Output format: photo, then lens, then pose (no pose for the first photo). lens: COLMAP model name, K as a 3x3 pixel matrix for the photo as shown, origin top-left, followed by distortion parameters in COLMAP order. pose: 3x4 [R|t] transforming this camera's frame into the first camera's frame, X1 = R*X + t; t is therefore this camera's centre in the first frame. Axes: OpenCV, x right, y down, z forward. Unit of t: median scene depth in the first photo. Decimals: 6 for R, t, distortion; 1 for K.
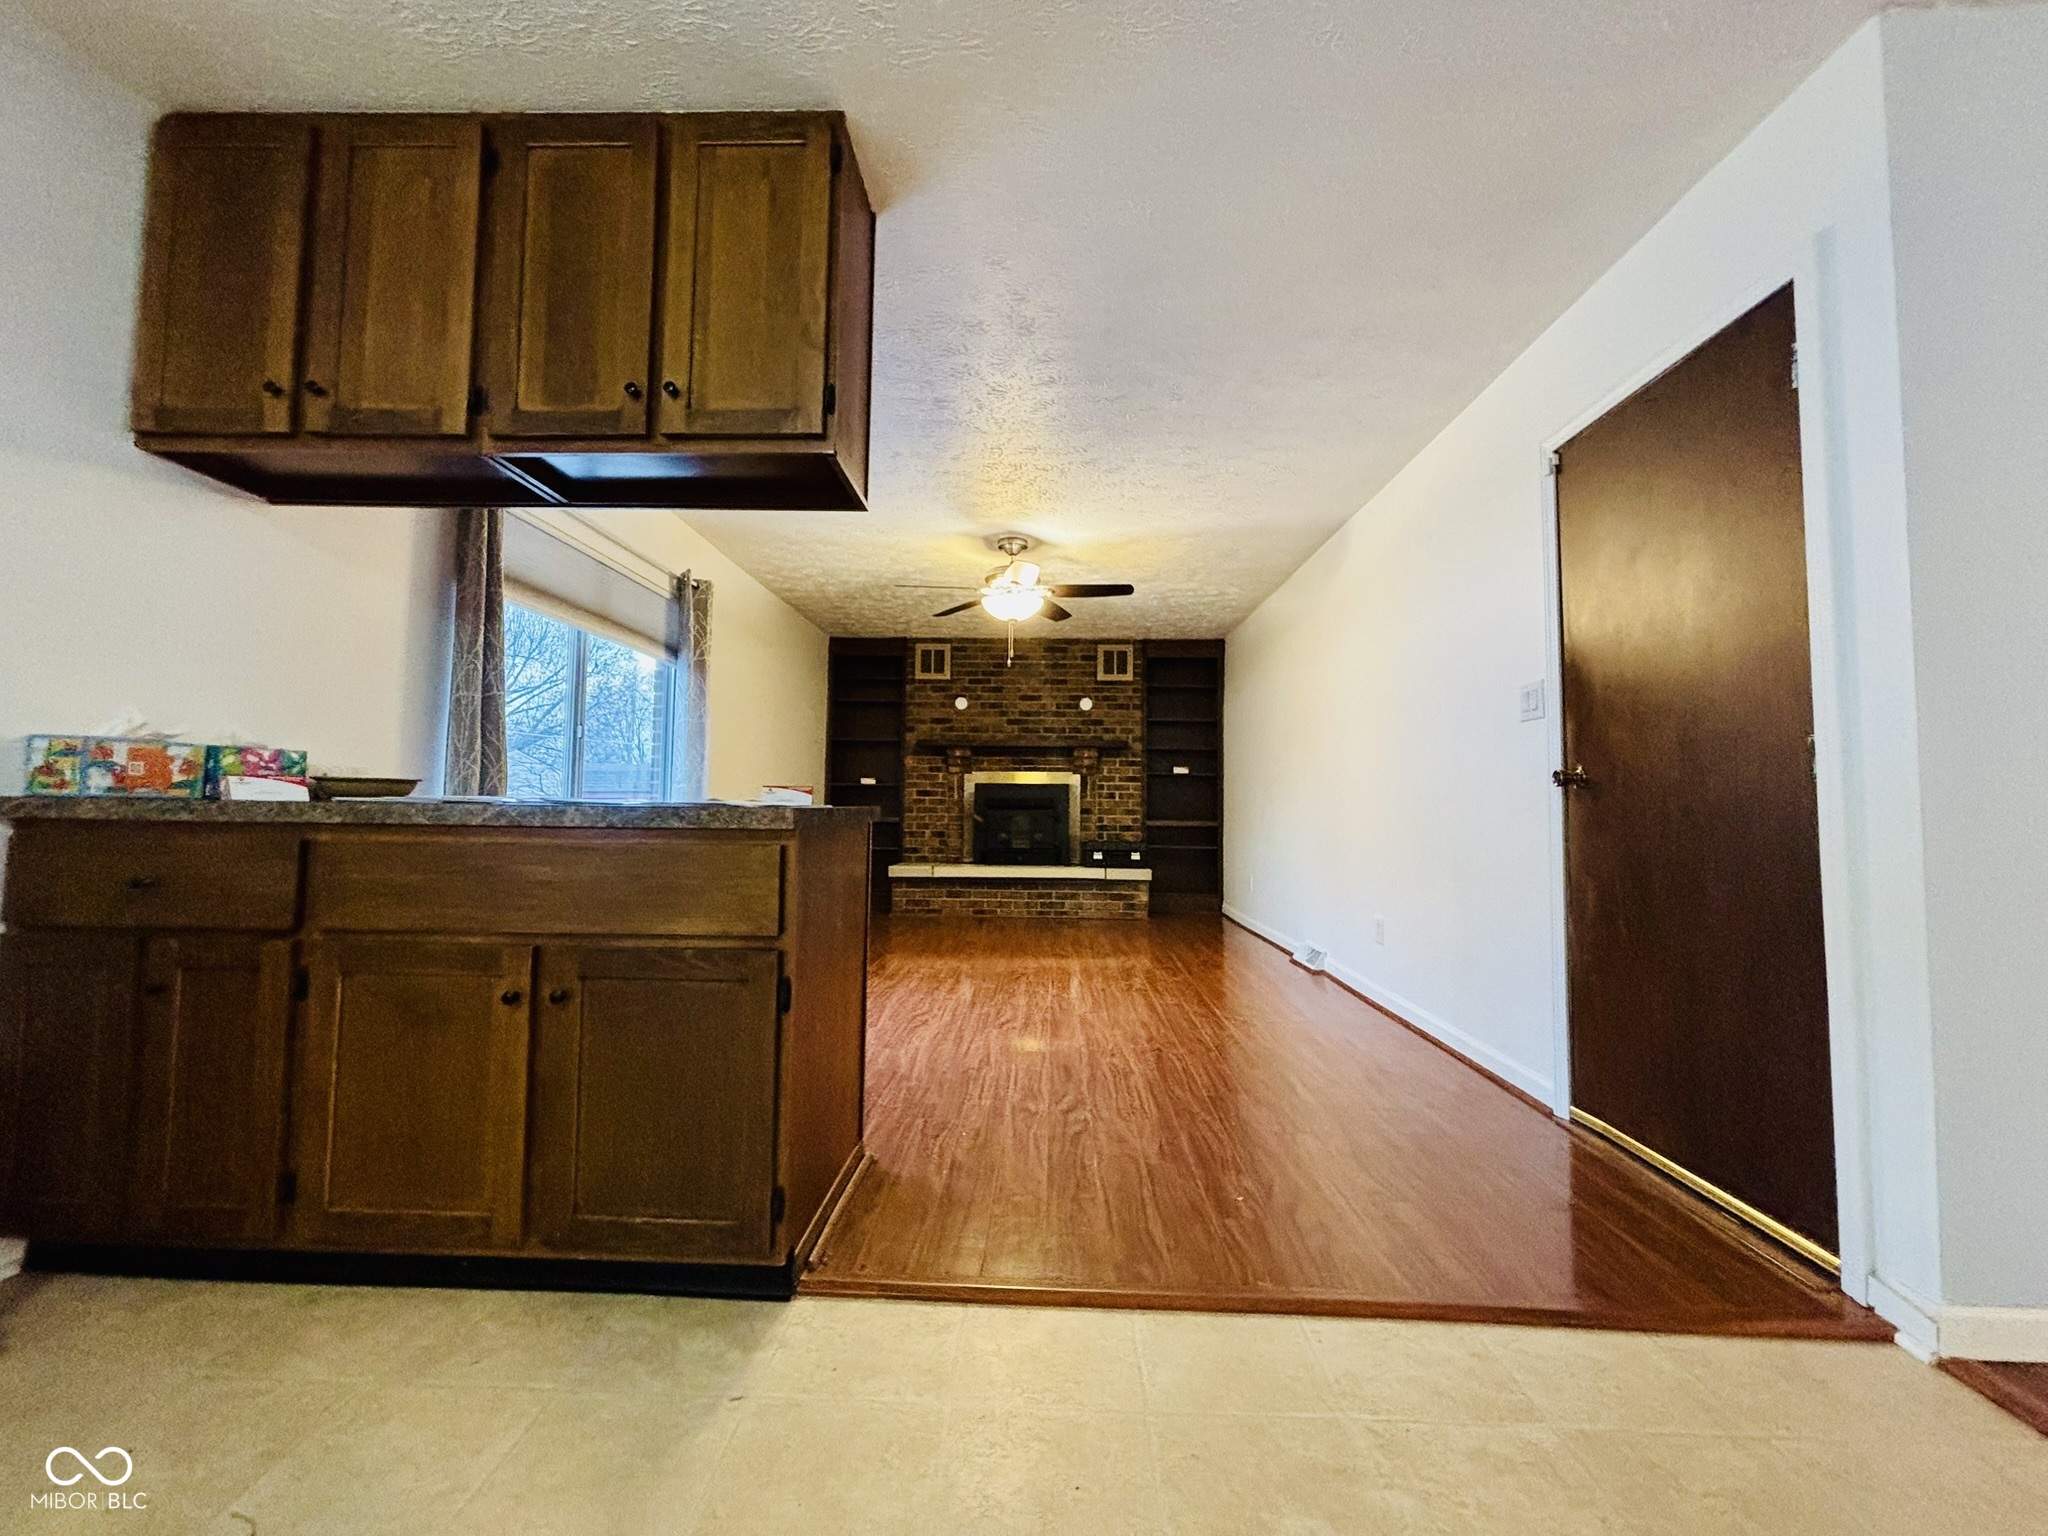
lens RADIAL K [[818.6, 0, 1024.0], [0, 818.6, 760.9], [0, 0, 1]] dist [0.002886, 0.000589]
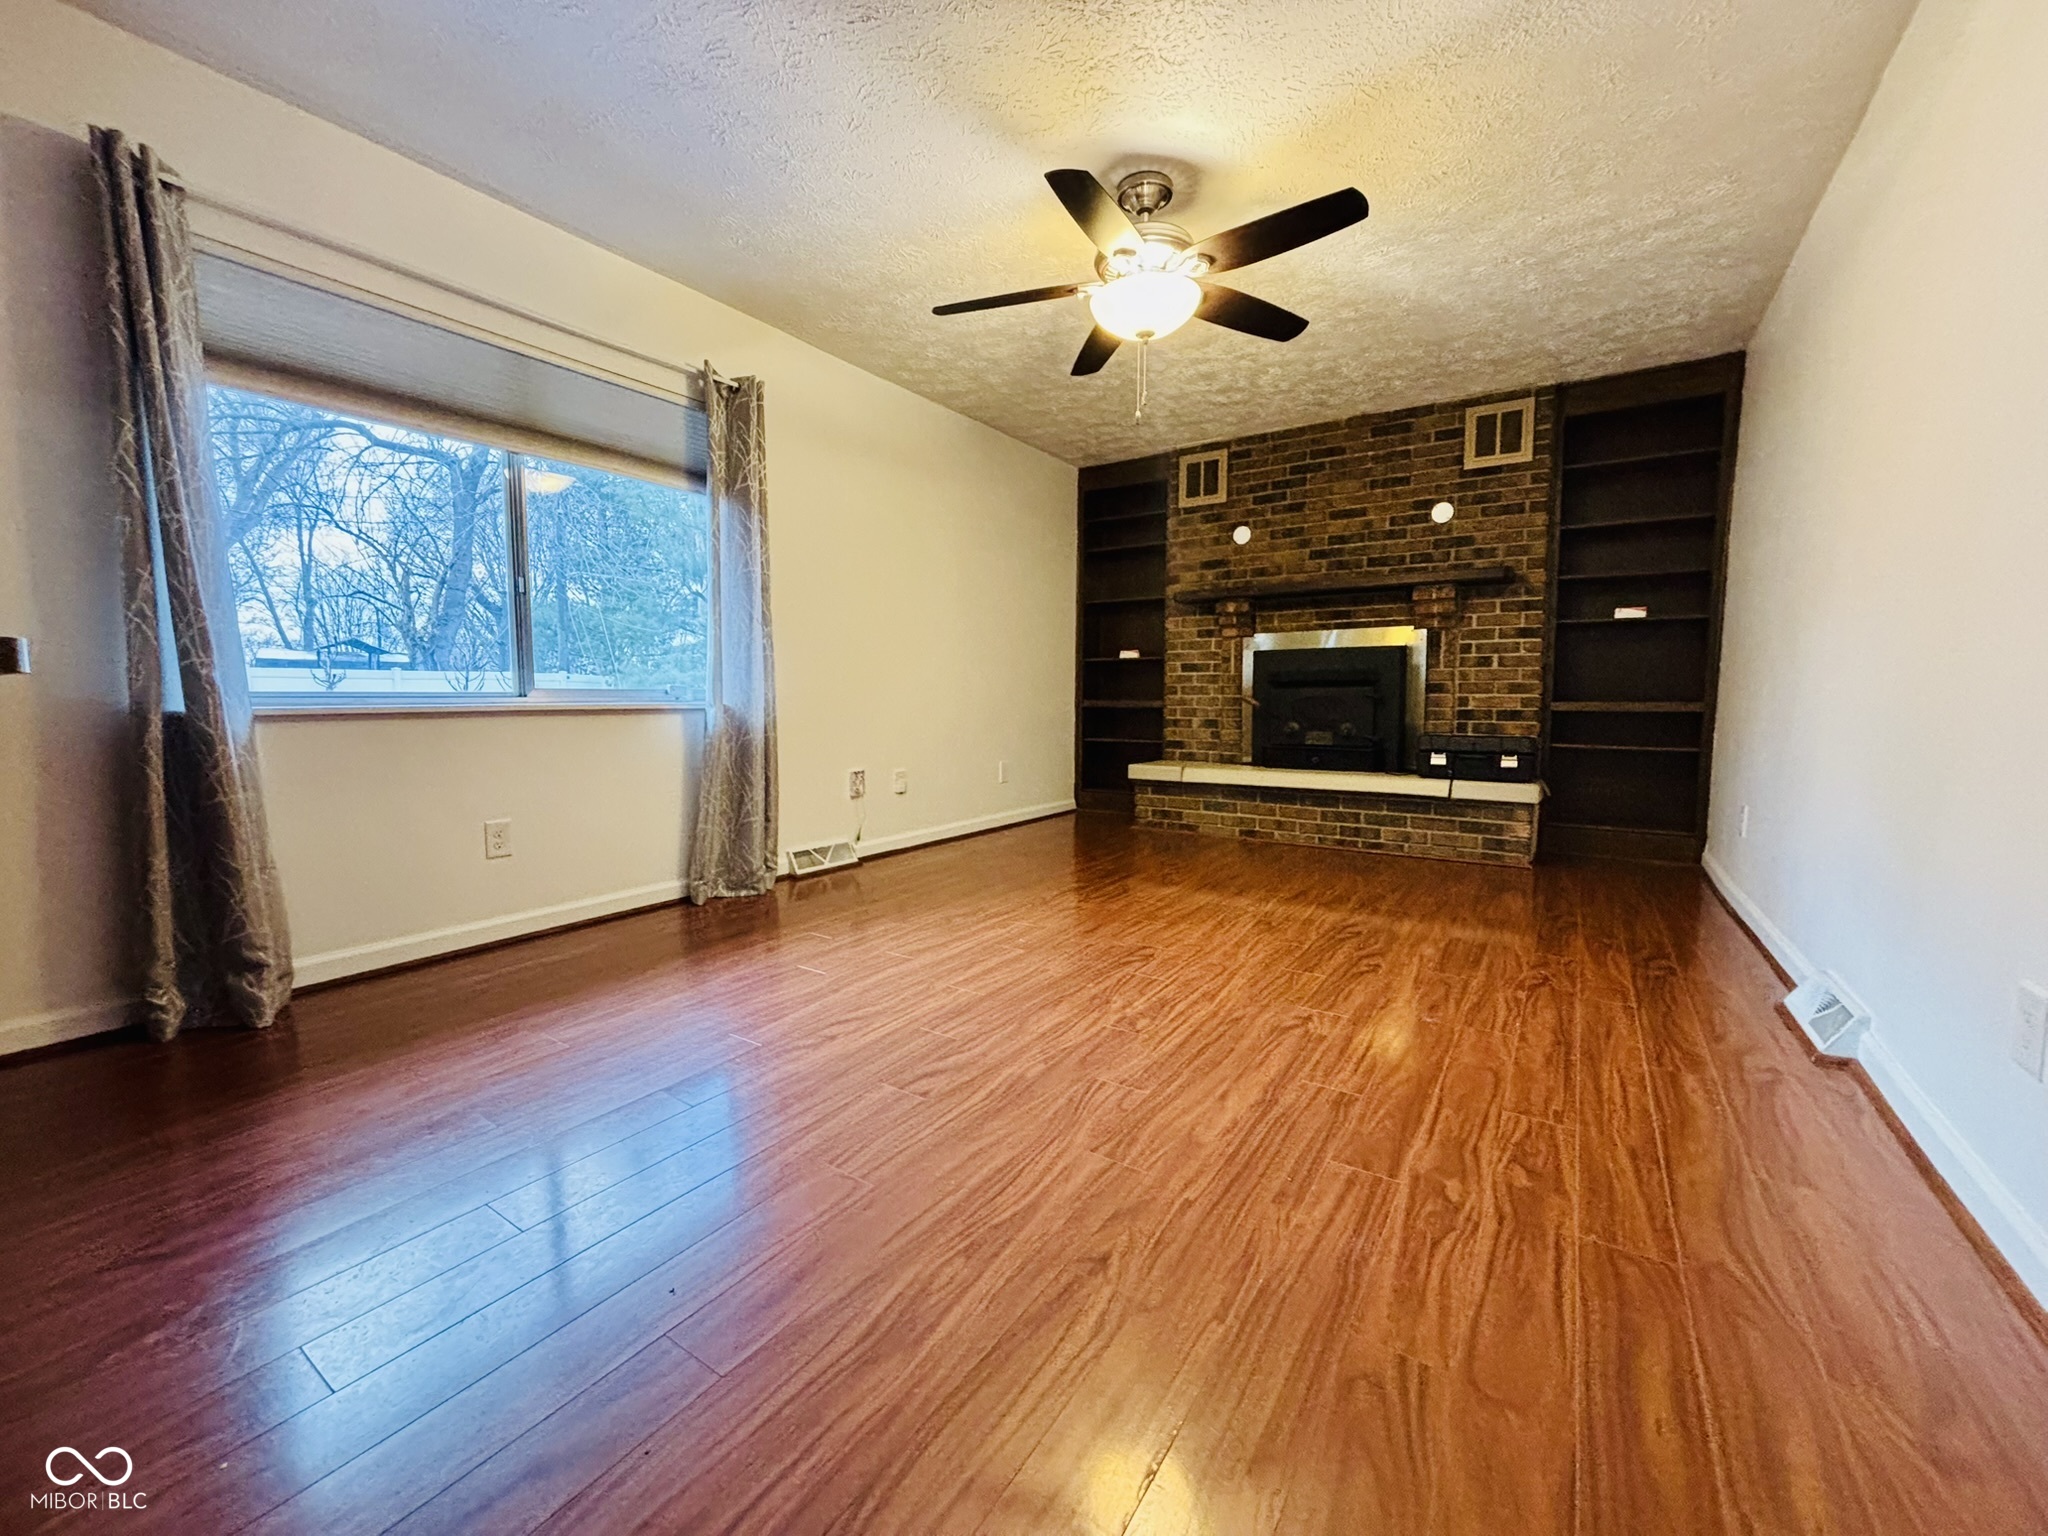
lens RADIAL K [[826.5, 0, 1005.1], [0, 826.5, 771.2], [0, 0, 1]] dist [-0.022051, -0.000096]
pose [[0.837513, 0.036282, -0.545212, 0.143369], [0.040680, 0.990884, 0.128430, 0.030144], [0.544902, -0.129741, 0.828402, 0.289289]]
